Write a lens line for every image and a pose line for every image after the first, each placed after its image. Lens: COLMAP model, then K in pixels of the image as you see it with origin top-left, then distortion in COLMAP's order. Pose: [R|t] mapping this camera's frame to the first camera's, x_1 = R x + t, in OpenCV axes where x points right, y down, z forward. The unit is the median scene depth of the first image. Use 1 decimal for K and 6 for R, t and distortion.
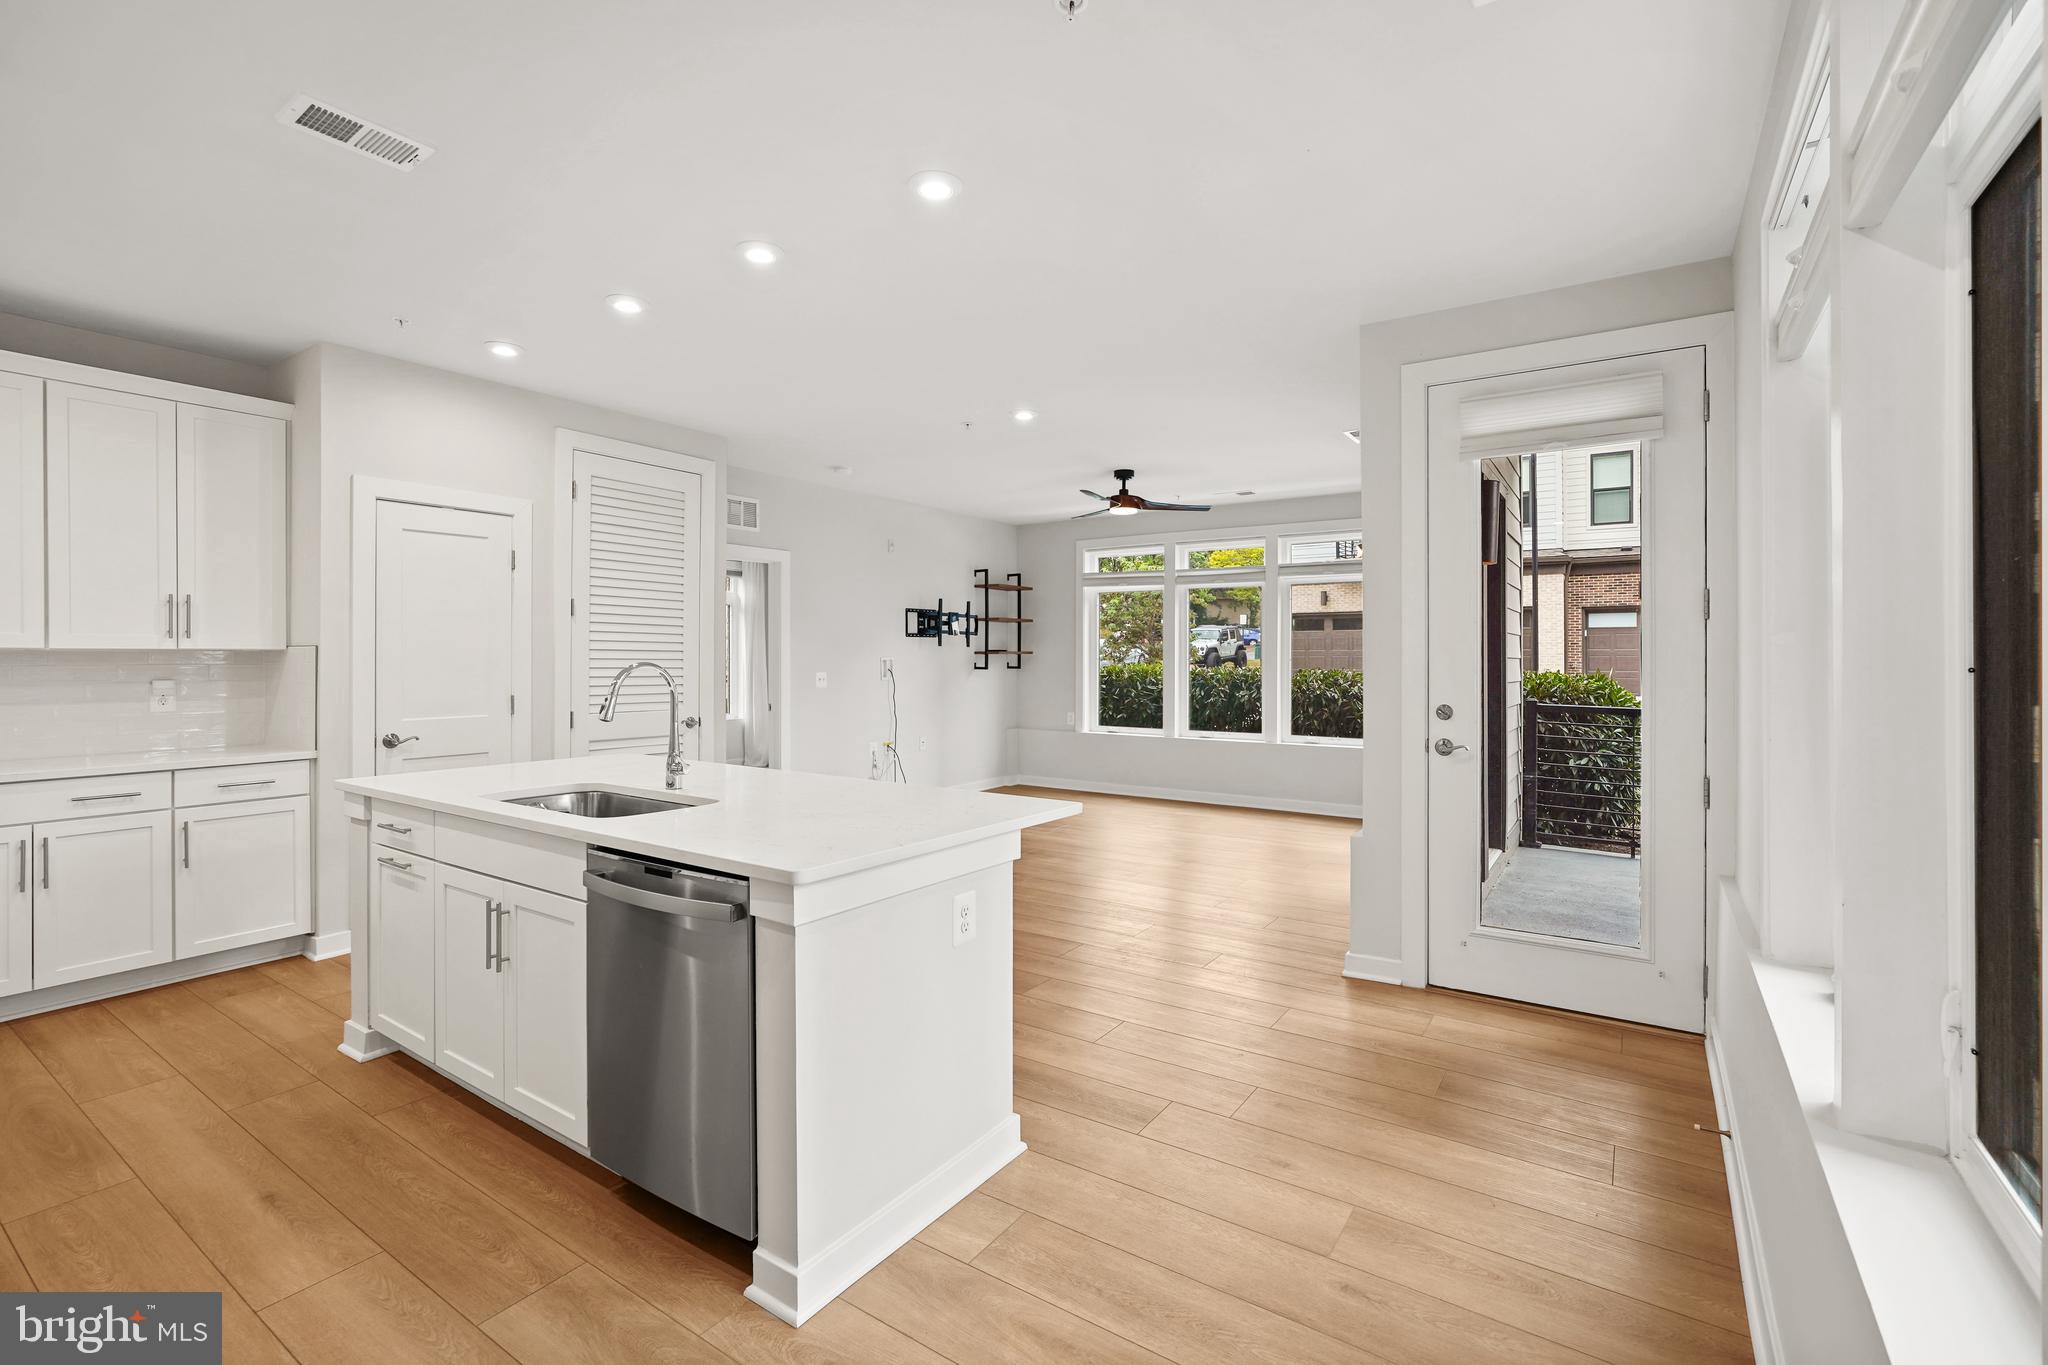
lens RADIAL K [[915.2, 0, 1029.7], [0, 915.2, 658.0], [0, 0, 1]] dist [-0.015902, 0.009211]
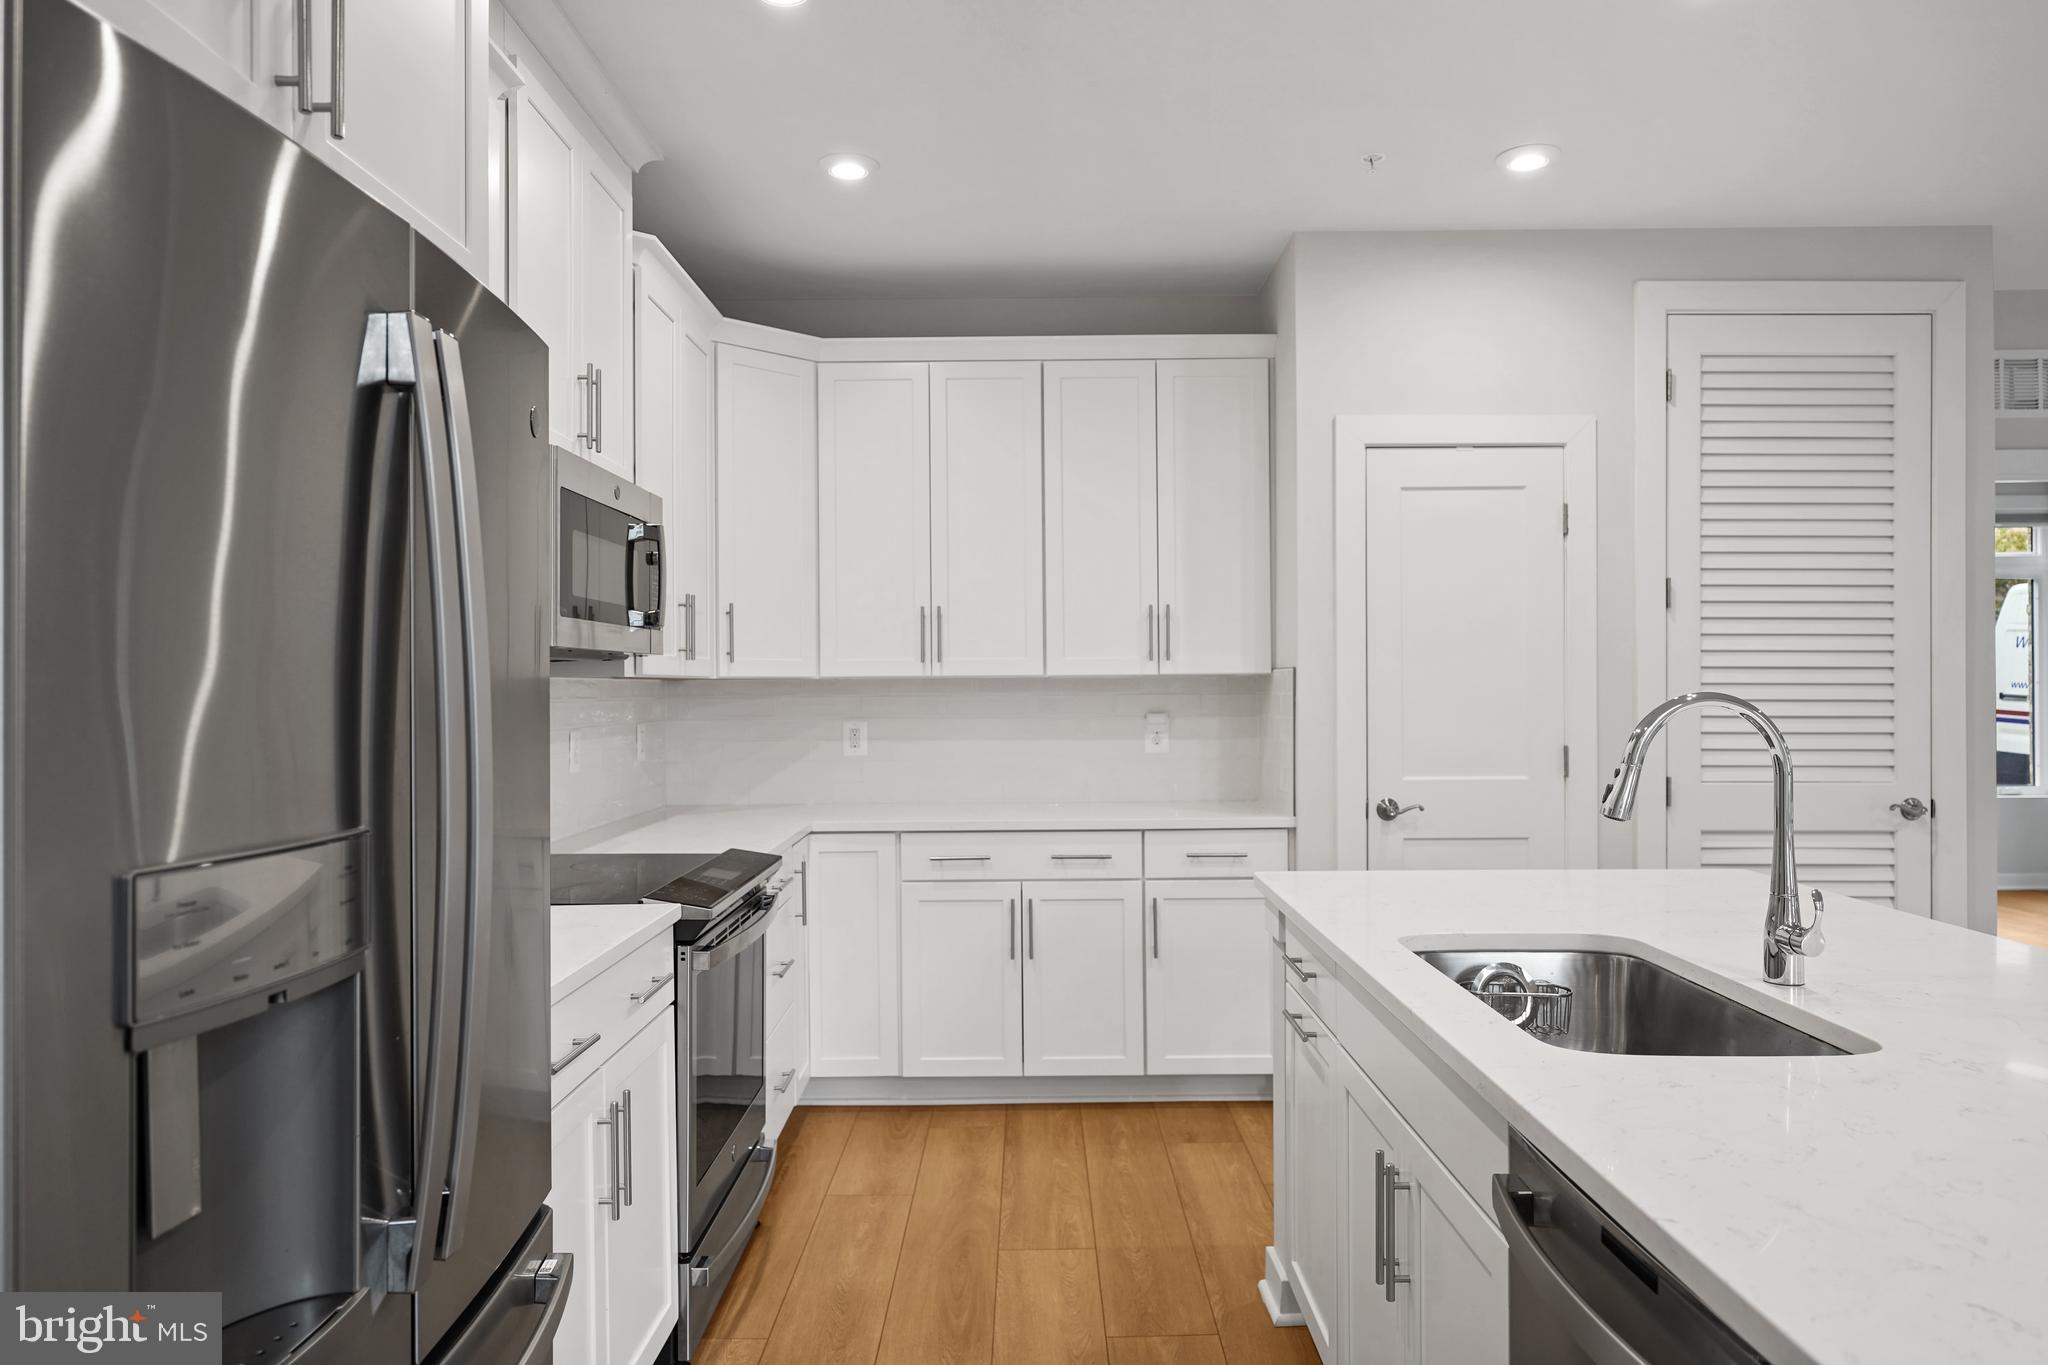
lens RADIAL K [[1326.0, 0, 1024.0], [0, 1326.0, 682.5], [0, 0, 1]] dist [-0.000490, -0.000968]
pose [[0.554860, -0.005524, -0.831925, -0.040156], [0.006426, 0.999977, -0.002353, -0.000853], [0.831919, -0.004040, 0.554883, 0.221130]]
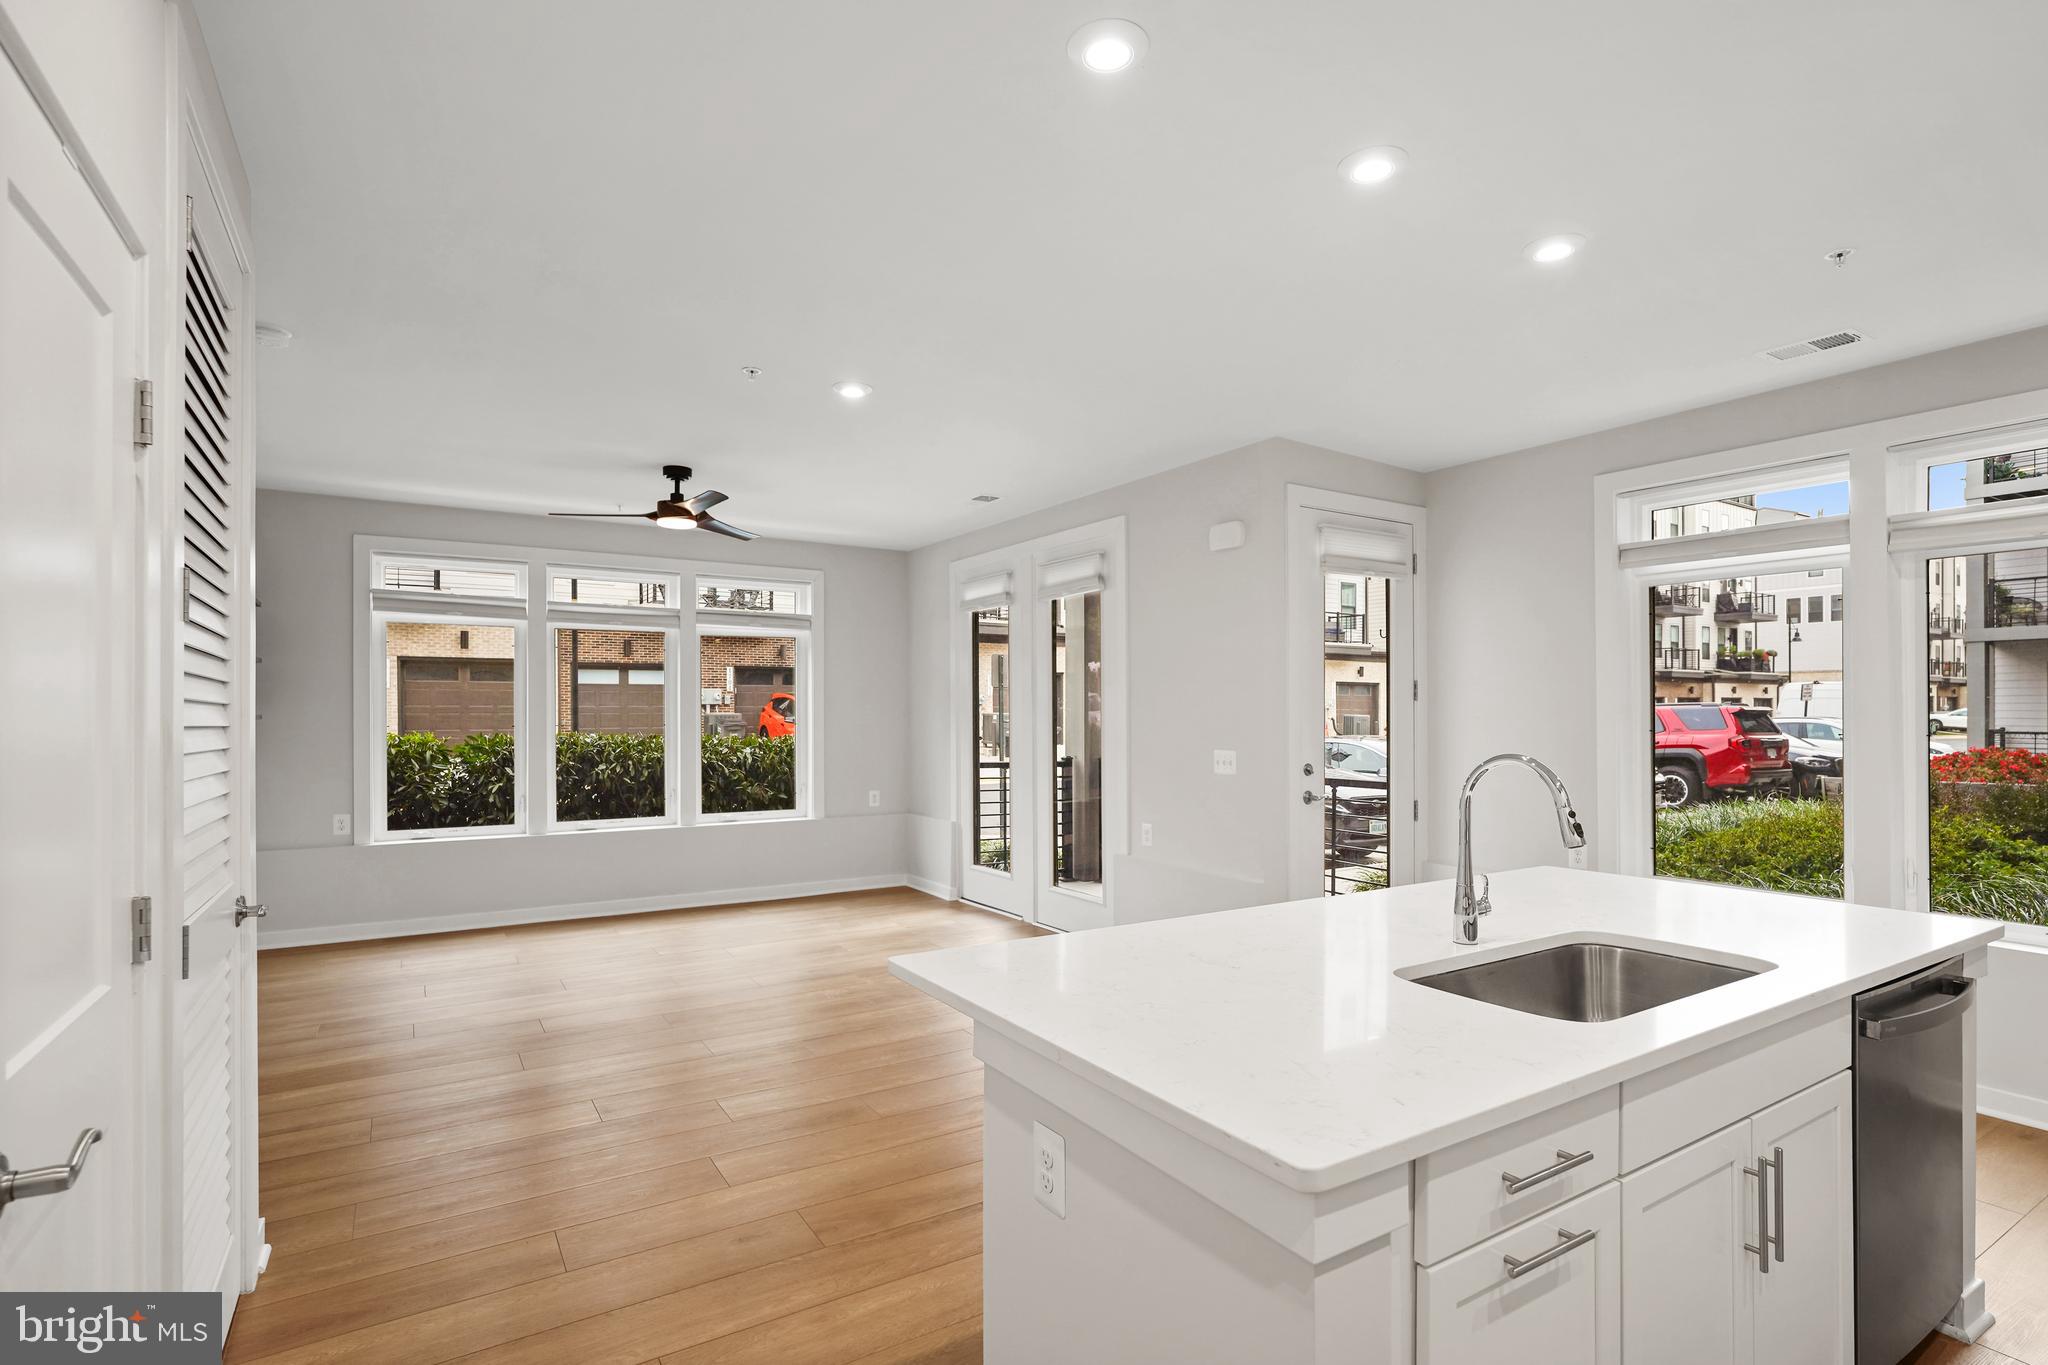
lens RADIAL K [[994.1, 0, 1022.5], [0, 994.1, 711.2], [0, 0, 1]] dist [-0.002620, -0.000106]
pose [[0.401947, -0.001508, 0.915662, -0.741132], [0.002081, 0.999998, 0.000733, -0.017165], [-0.915661, 0.001611, 0.401949, 0.630863]]
